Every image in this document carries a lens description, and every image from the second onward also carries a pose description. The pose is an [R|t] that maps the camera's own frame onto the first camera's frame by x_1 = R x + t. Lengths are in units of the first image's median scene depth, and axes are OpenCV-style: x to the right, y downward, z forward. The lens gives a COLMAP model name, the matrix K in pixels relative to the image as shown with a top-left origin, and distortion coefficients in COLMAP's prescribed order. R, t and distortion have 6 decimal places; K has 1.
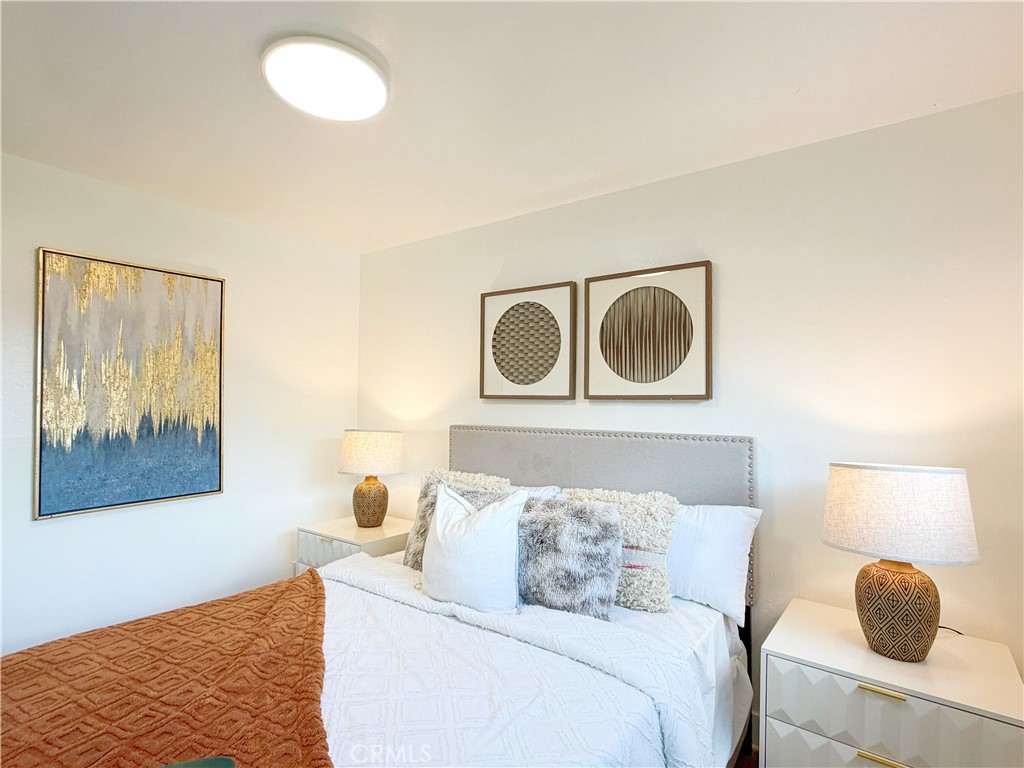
lens RADIAL K [[528.7, 0, 512.0], [0, 528.7, 384.0], [0, 0, 1]] dist [-0.000942, 0.000914]
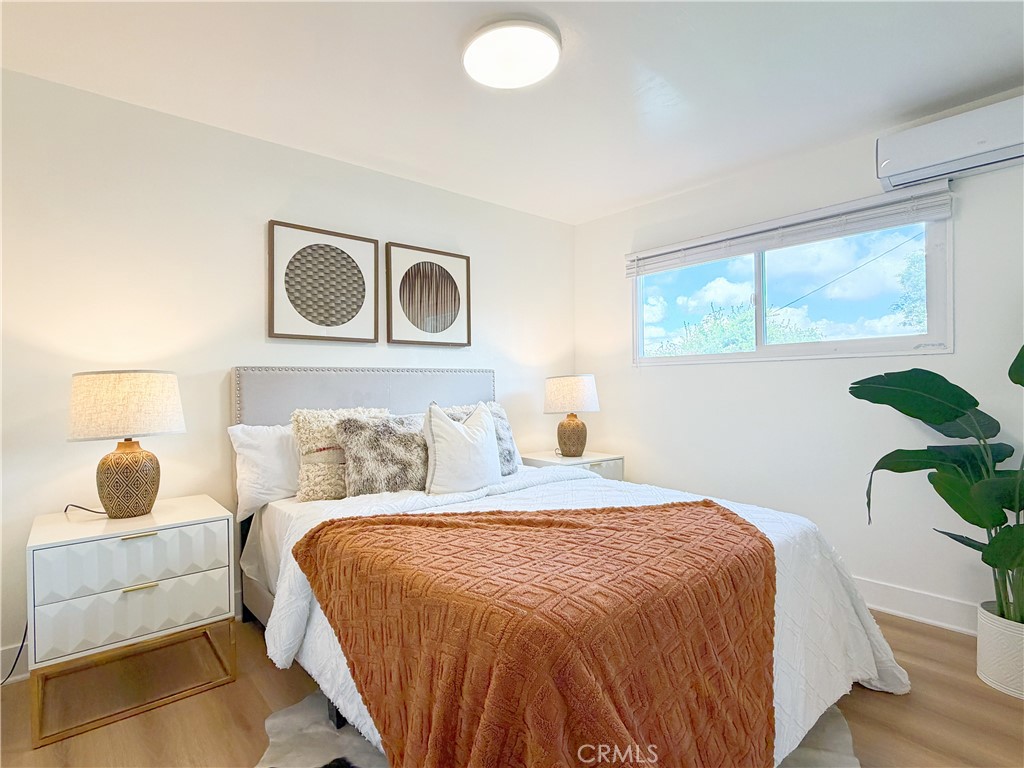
lens RADIAL K [[528.7, 0, 512.0], [0, 528.7, 384.0], [0, 0, 1]] dist [-0.000942, 0.000914]
pose [[0.228396, -0.015260, 0.973449, -0.932255], [-0.023476, 0.999500, 0.021176, 0.087100], [-0.973285, -0.027689, 0.227924, 0.434313]]
